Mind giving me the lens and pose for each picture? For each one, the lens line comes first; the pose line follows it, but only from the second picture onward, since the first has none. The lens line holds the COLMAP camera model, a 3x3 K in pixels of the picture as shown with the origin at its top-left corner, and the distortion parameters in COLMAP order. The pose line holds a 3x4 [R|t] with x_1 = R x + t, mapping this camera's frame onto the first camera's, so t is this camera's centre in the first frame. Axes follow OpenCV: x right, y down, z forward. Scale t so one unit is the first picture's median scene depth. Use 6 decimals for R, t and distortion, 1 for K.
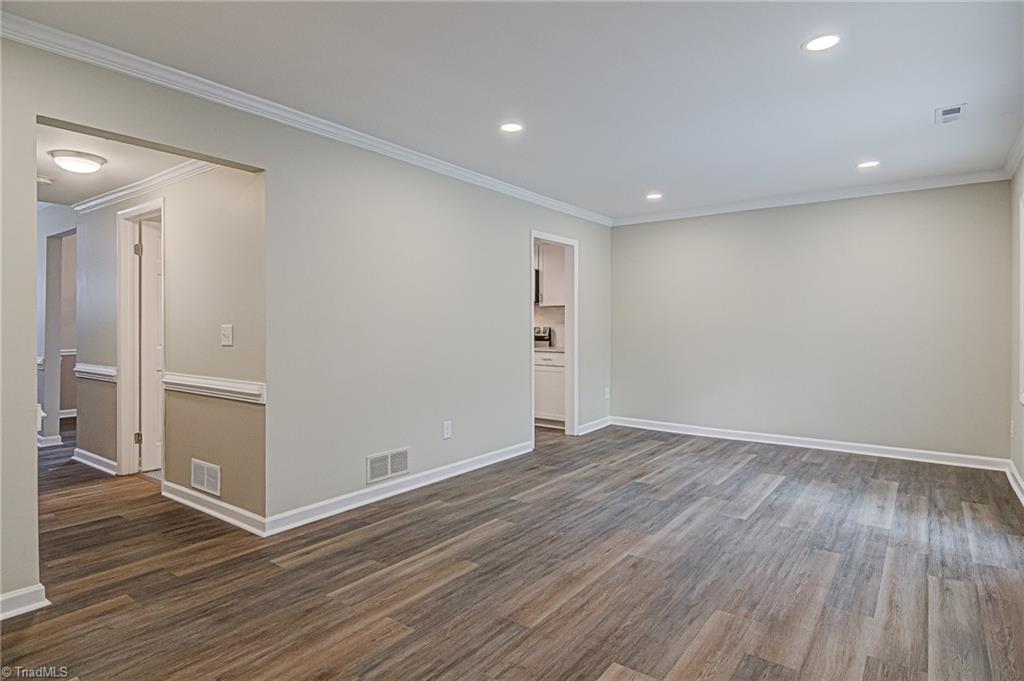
lens RADIAL K [[547.4, 0, 505.8], [0, 547.4, 340.8], [0, 0, 1]] dist [0.024873, -0.019853]
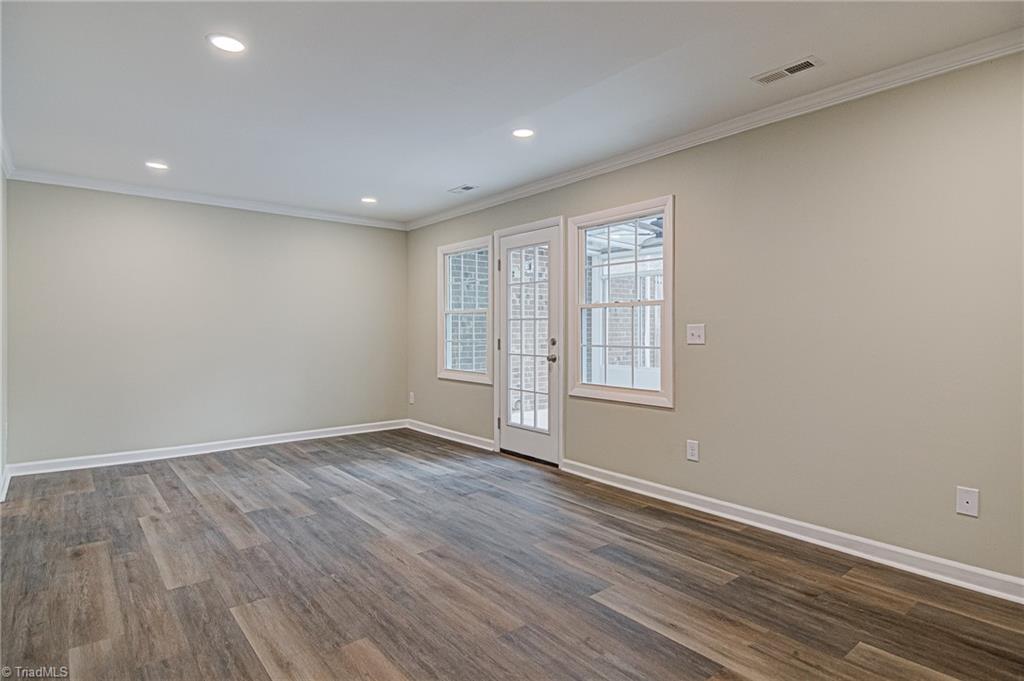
lens RADIAL K [[547.4, 0, 509.7], [0, 547.4, 330.3], [0, 0, 1]] dist [0.024873, -0.019853]
pose [[0.235707, 0.001987, 0.971822, -0.636683], [0.025416, 0.999643, -0.008208, -0.006705], [-0.971492, 0.026634, 0.235572, 0.523503]]
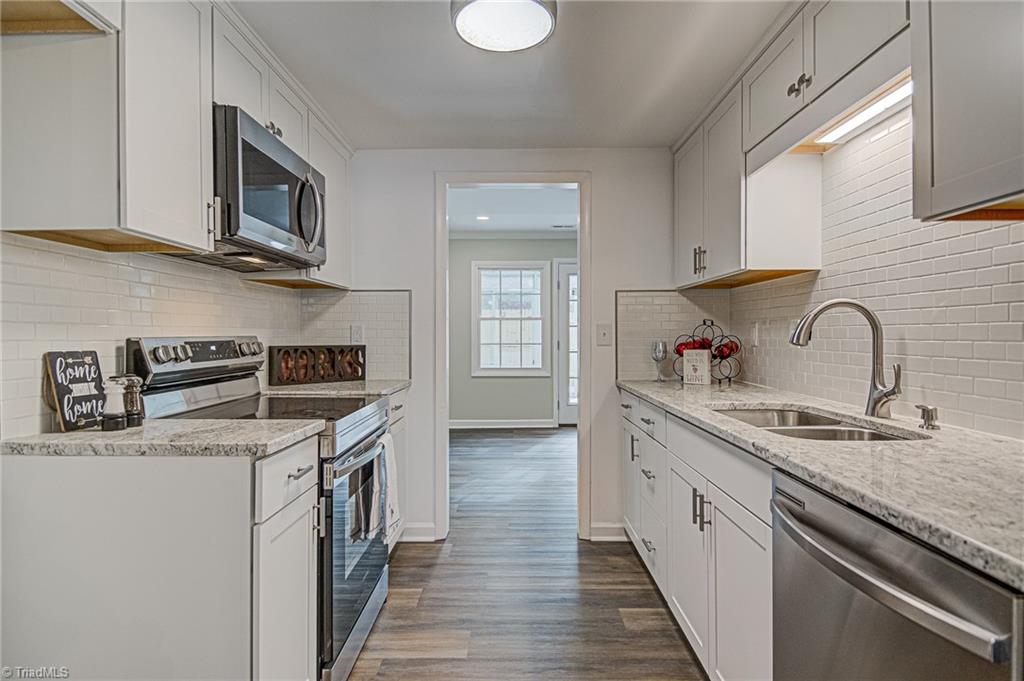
lens RADIAL K [[547.4, 0, 515.0], [0, 547.4, 338.4], [0, 0, 1]] dist [0.024873, -0.019853]
pose [[-0.600987, -0.004121, 0.799248, -0.668487], [0.024673, 0.999414, 0.023706, -0.060560], [-0.798878, 0.033967, -0.600534, 2.353885]]
